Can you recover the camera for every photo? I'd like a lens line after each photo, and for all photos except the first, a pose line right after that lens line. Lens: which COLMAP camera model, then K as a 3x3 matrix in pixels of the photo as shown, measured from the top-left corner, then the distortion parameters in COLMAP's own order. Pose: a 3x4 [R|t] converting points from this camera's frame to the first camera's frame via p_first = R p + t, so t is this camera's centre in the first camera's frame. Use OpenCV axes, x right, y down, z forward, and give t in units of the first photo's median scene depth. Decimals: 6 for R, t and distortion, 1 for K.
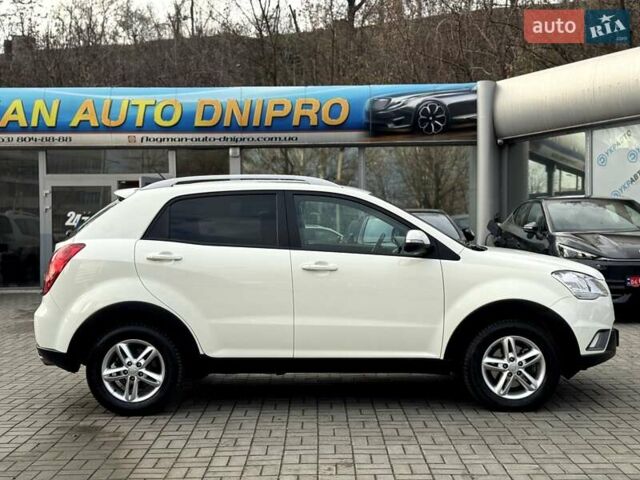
lens RADIAL K [[896.7, 0, 318.2], [0, 896.7, 237.6], [0, 0, 1]] dist [0.116192, 0.000000]
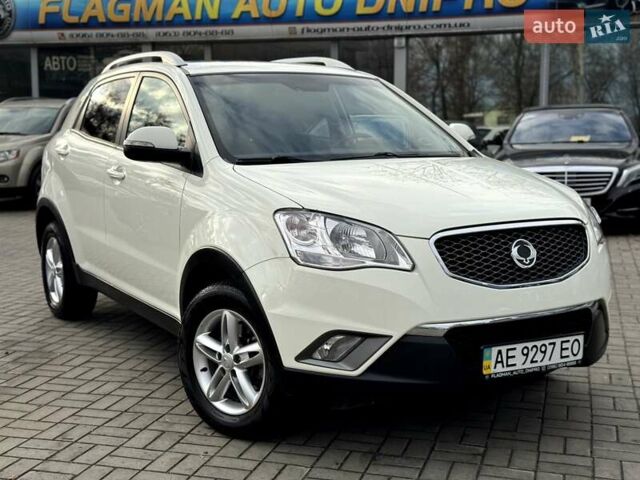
lens RADIAL K [[896.7, 0, 313.8], [0, 896.7, 240.9], [0, 0, 1]] dist [0.116192, 0.000000]
pose [[0.958682, 0.044775, -0.280933, 0.090178], [-0.012891, 0.993359, 0.114330, 0.001188], [0.284187, -0.105985, 0.952893, 0.084615]]
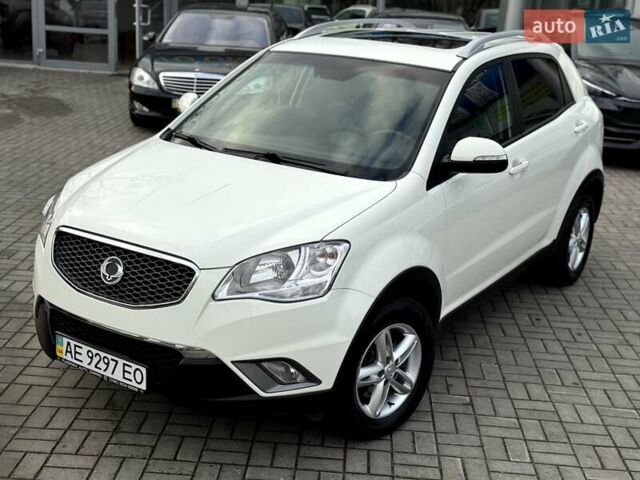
lens RADIAL K [[896.7, 0, 320.3], [0, 896.7, 241.9], [0, 0, 1]] dist [0.116192, 0.000000]
pose [[0.996739, 0.076634, -0.025288, 0.030740], [-0.067248, 0.961998, 0.264647, -0.037210], [0.044608, -0.262084, 0.964014, 0.049657]]
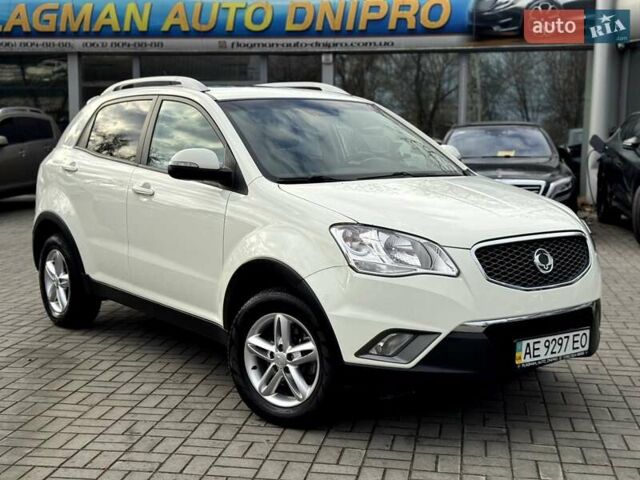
lens RADIAL K [[896.7, 0, 320.1], [0, 896.7, 240.4], [0, 0, 1]] dist [0.116192, 0.000000]
pose [[0.986532, 0.035150, -0.159749, 0.058564], [-0.018789, 0.994525, 0.102796, -0.002141], [0.162487, -0.098410, 0.981791, 0.048260]]
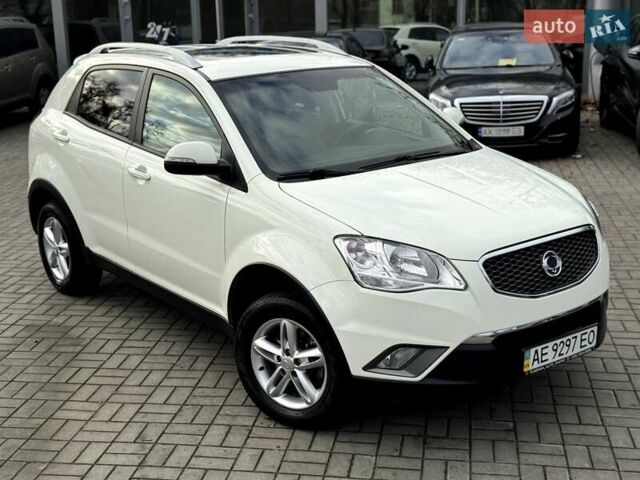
lens RADIAL K [[896.7, 0, 319.3], [0, 896.7, 242.5], [0, 0, 1]] dist [0.116192, 0.000000]
pose [[0.987864, 0.028471, -0.152690, 0.054895], [0.009807, 0.969662, 0.244254, -0.036289], [0.155011, -0.242788, 0.957615, 0.058617]]
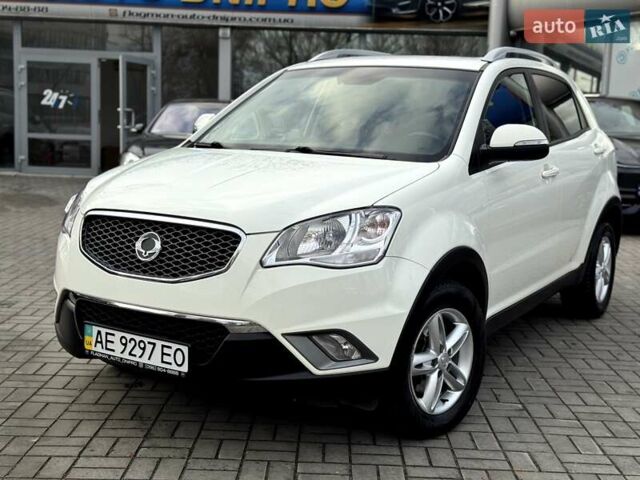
lens RADIAL K [[896.7, 0, 318.6], [0, 896.7, 239.5], [0, 0, 1]] dist [0.116192, 0.000000]
pose [[0.999027, 0.044072, -0.001779, 0.014523], [-0.043561, 0.992175, 0.117006, 0.002706], [0.006922, -0.116815, 0.993130, 0.054984]]
